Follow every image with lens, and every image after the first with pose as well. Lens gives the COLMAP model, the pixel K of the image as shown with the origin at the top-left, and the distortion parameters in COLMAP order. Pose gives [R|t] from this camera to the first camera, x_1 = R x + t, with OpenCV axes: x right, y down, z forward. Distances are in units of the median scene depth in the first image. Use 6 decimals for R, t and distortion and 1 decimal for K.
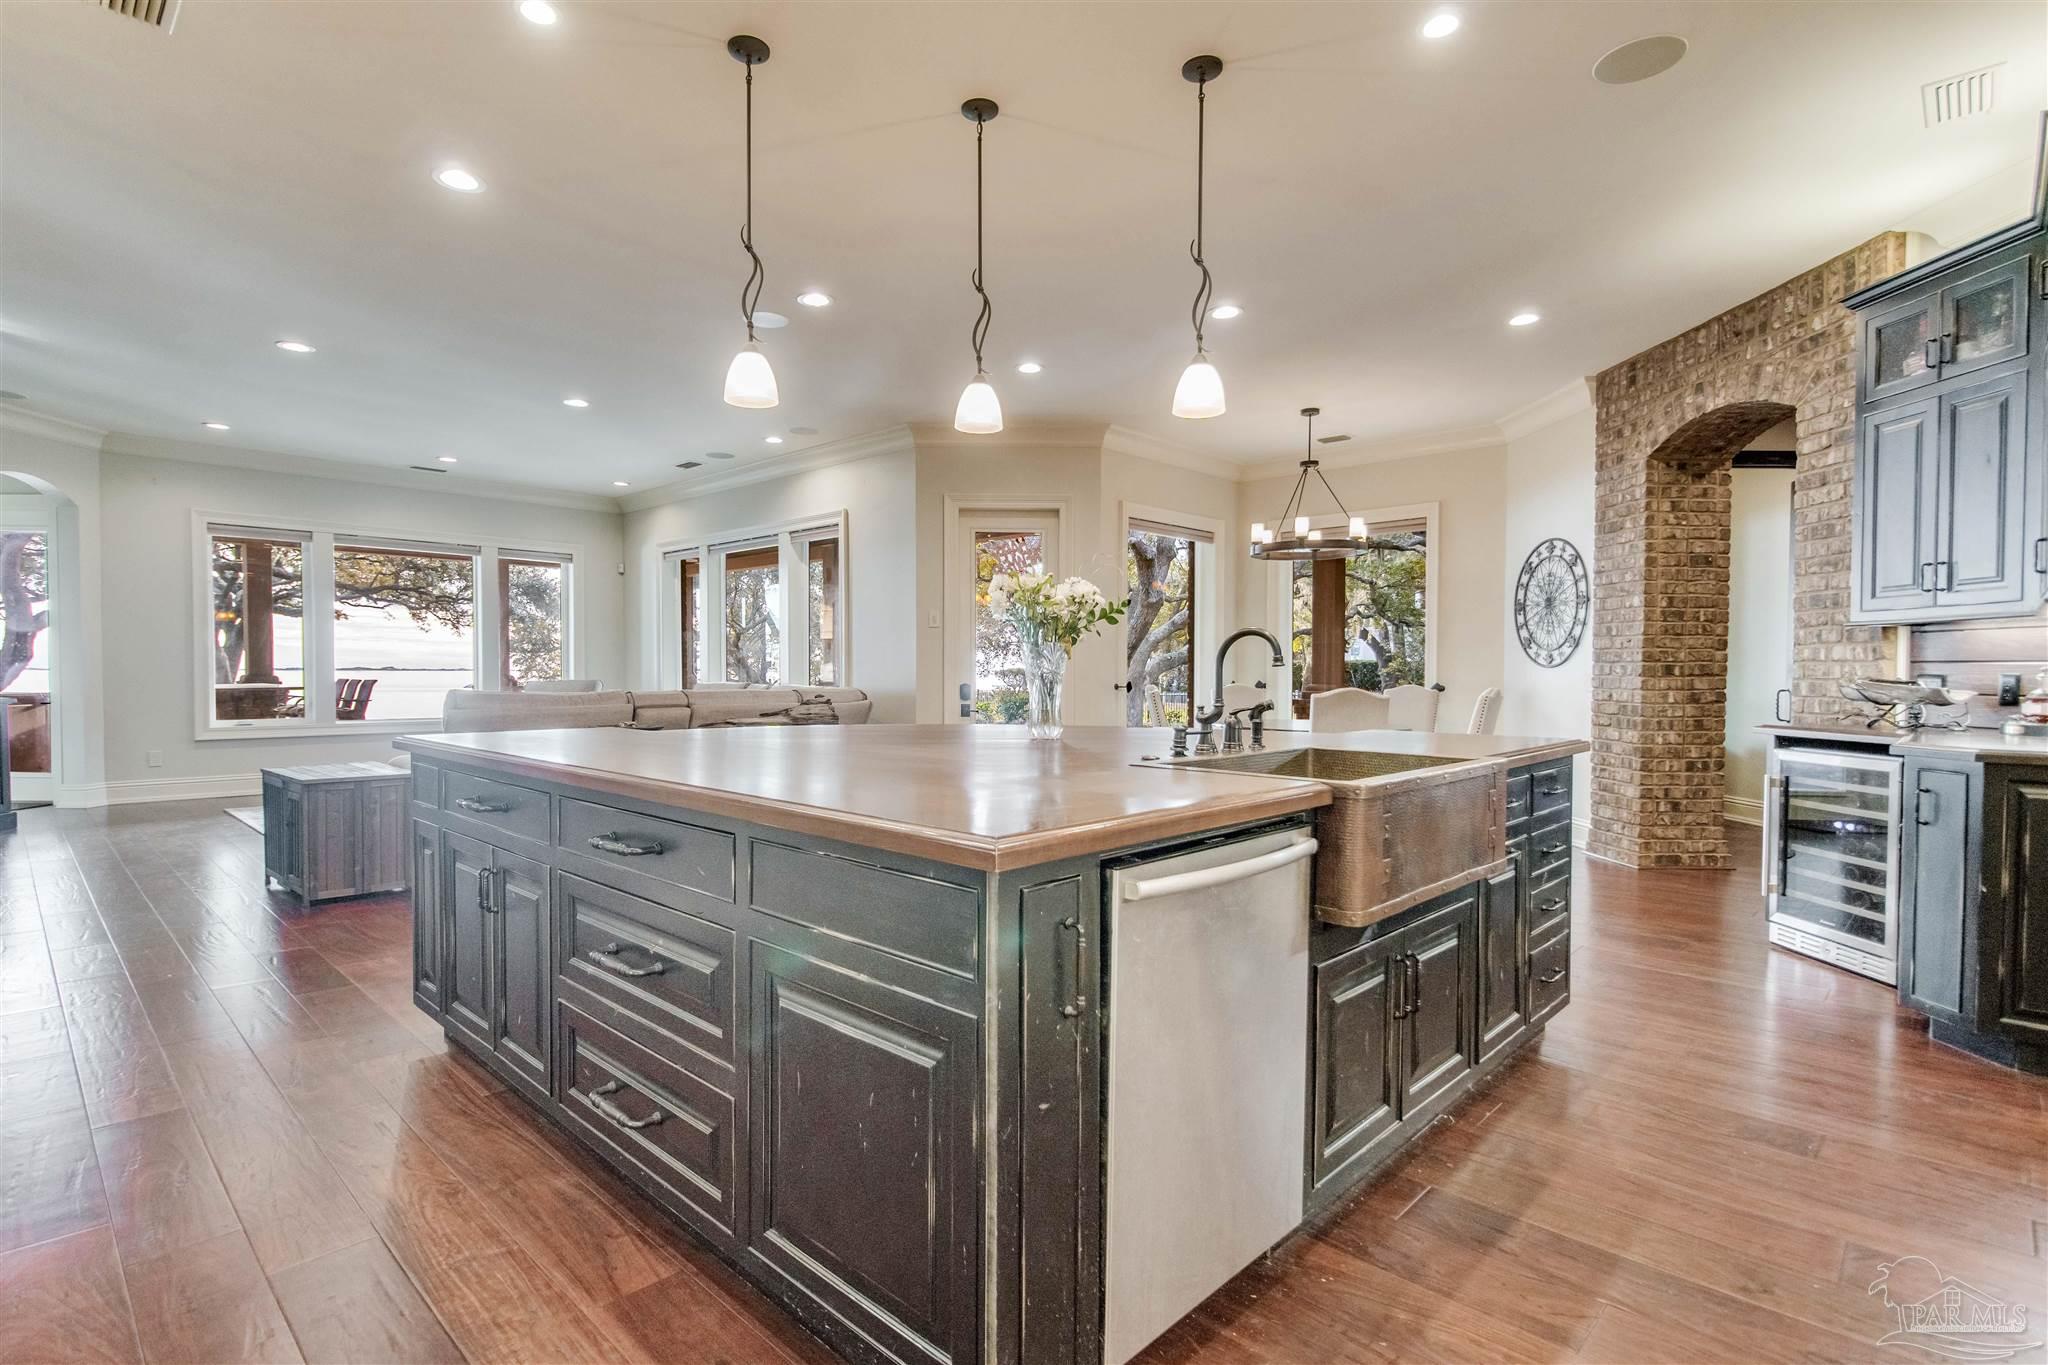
lens RADIAL K [[1005.5, 0, 975.9], [0, 1005.5, 696.4], [0, 0, 1]] dist [0.003615, -0.003853]
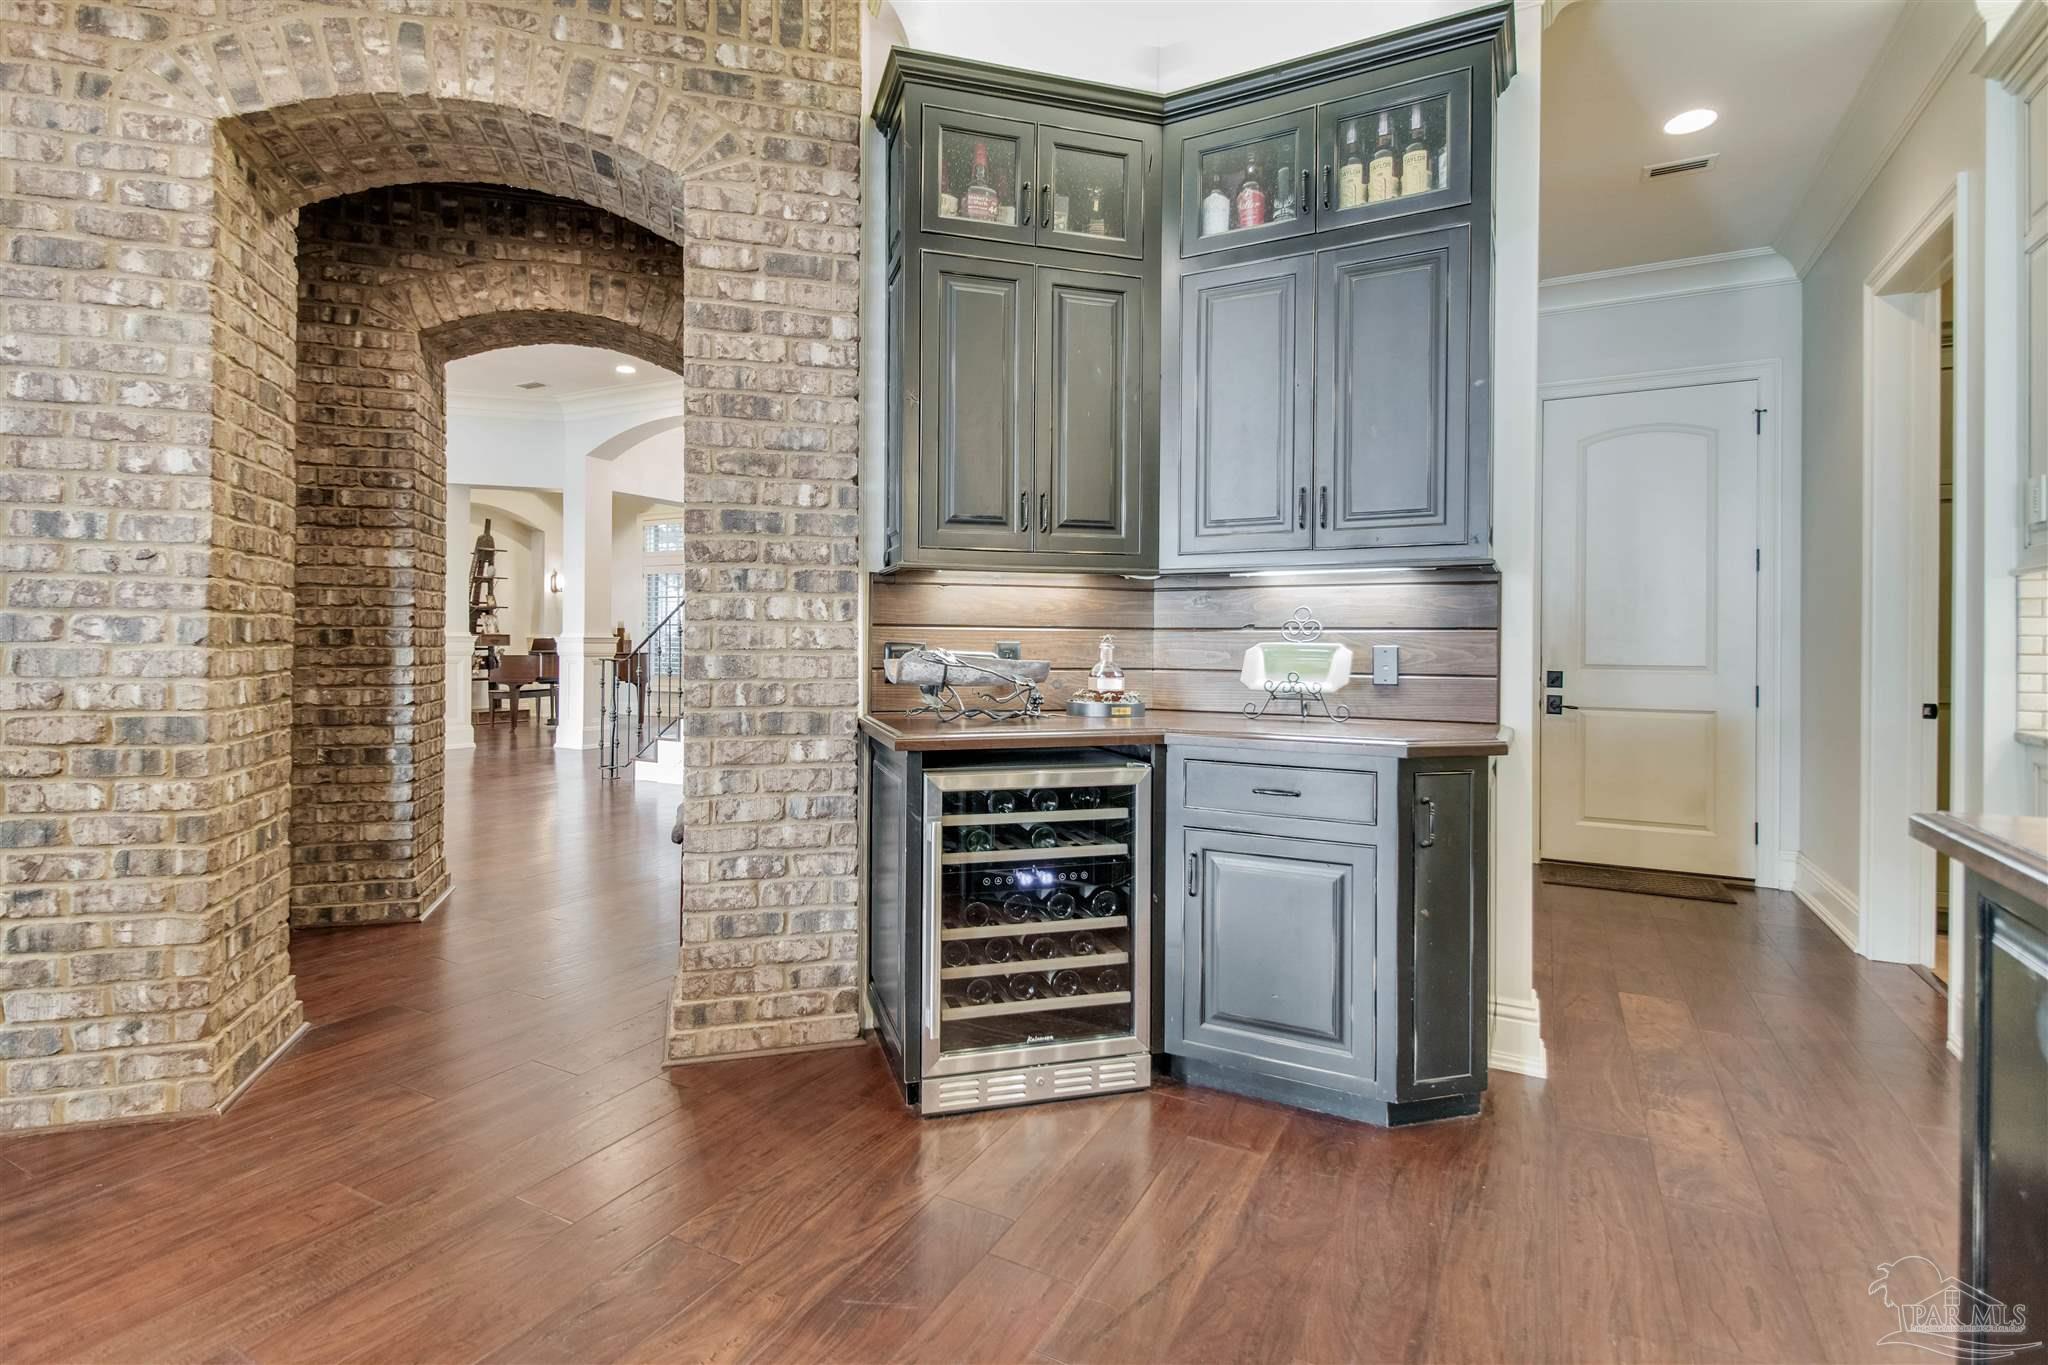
lens RADIAL K [[991.5, 0, 1023.0], [0, 991.5, 642.6], [0, 0, 1]] dist [-0.000024, -0.003457]
pose [[-0.301483, -0.005630, 0.953455, 0.173082], [0.016273, 0.999807, 0.011049, -0.020119], [-0.953333, 0.018847, -0.301334, 0.801857]]
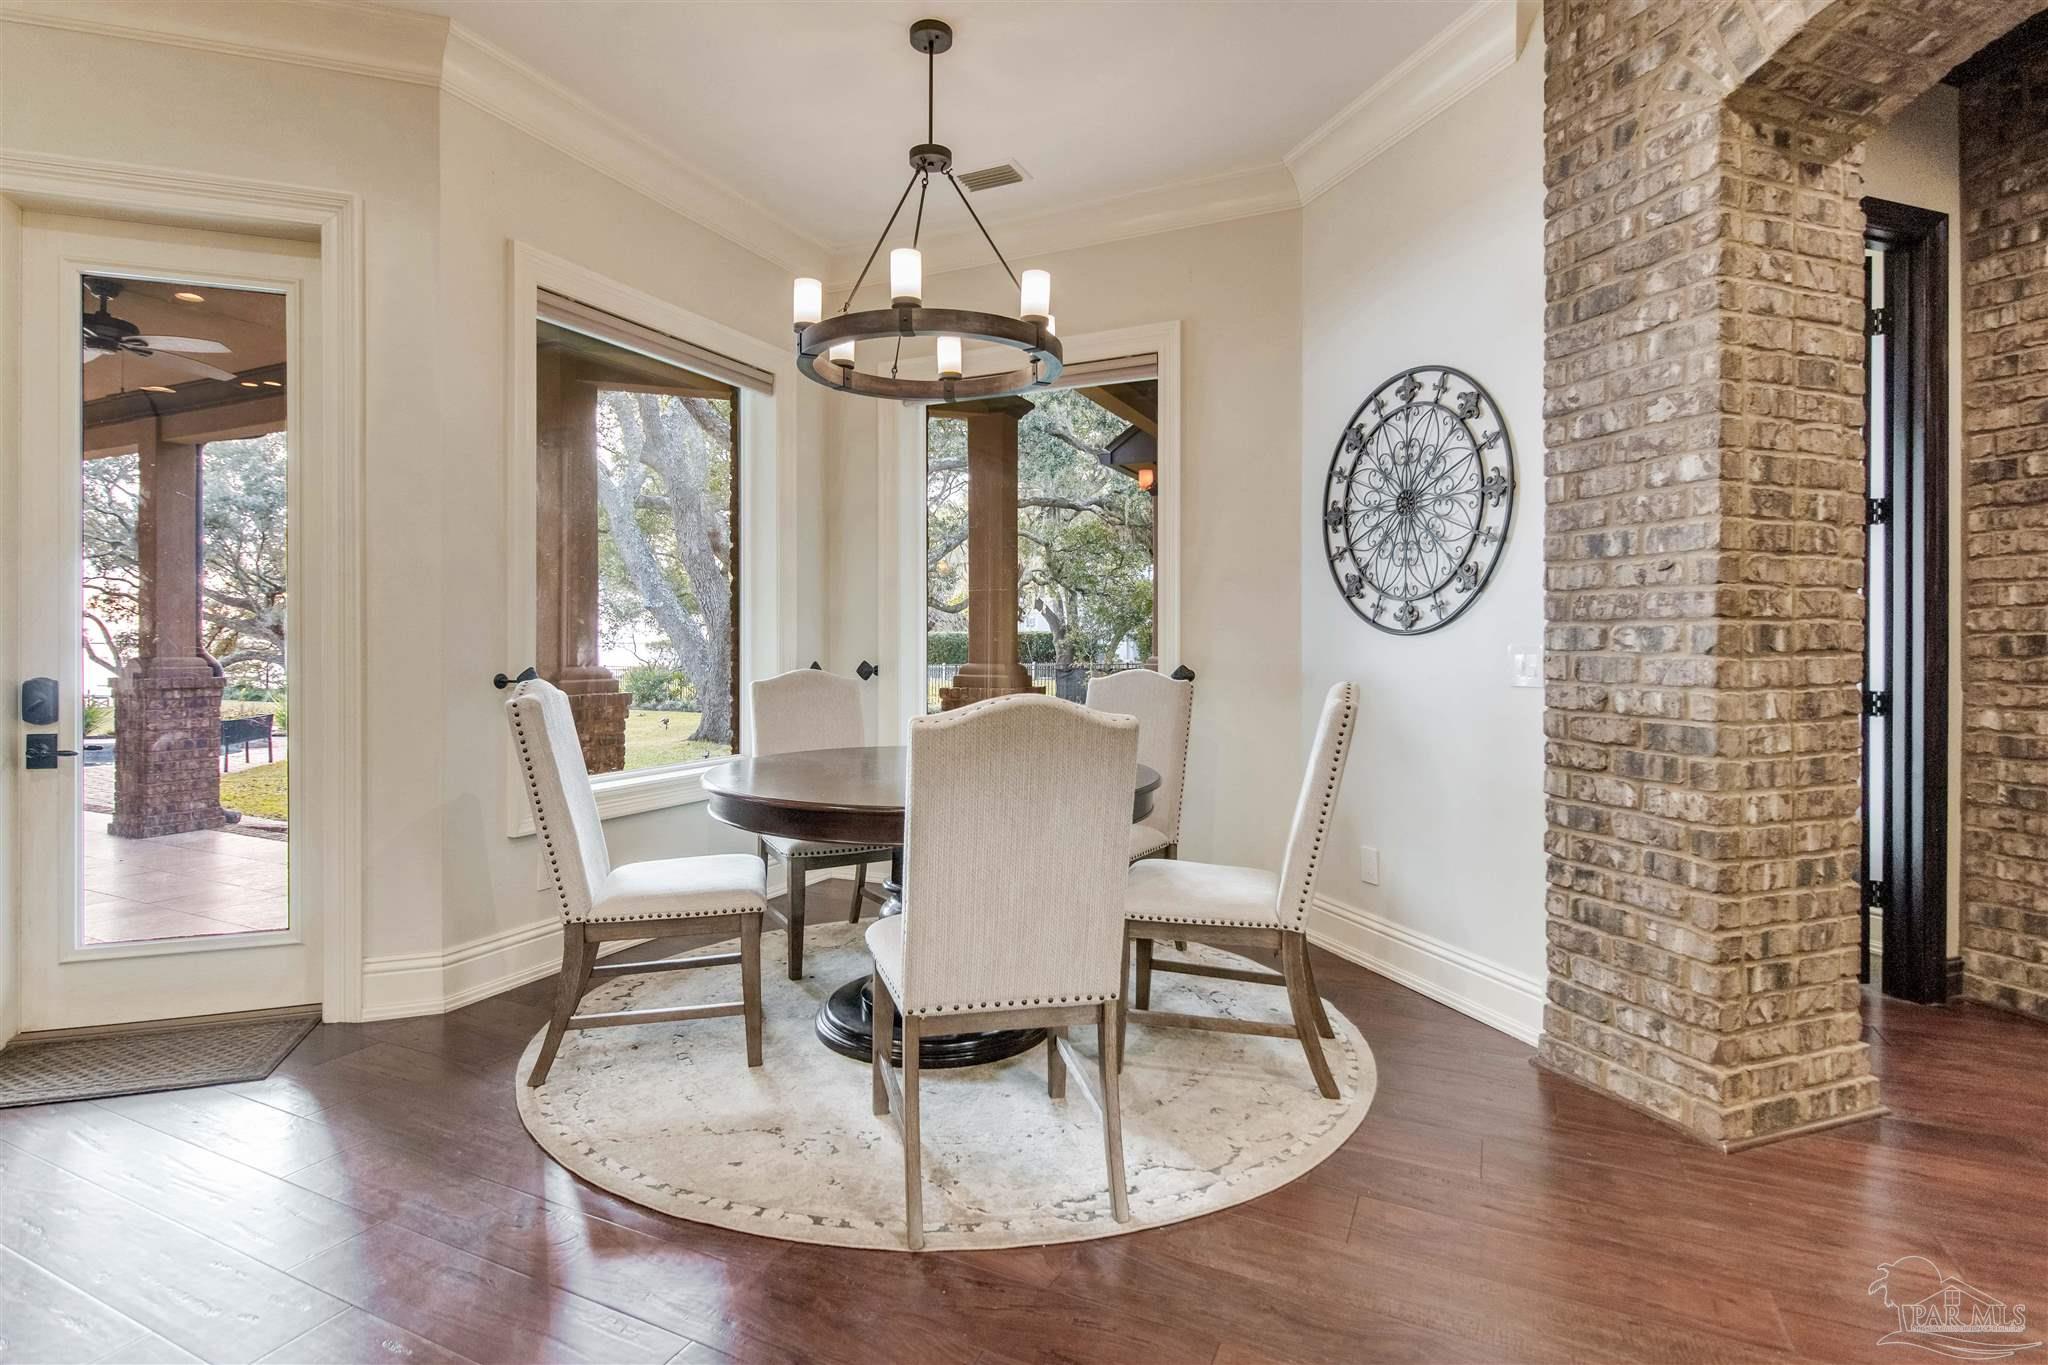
lens RADIAL K [[1005.5, 0, 999.2], [0, 1005.5, 645.4], [0, 0, 1]] dist [0.003615, -0.003853]
pose [[0.945911, -0.001790, 0.324420, 0.266545], [0.009392, 0.999717, -0.021868, -0.017525], [-0.324289, 0.023732, 0.945660, 0.716344]]
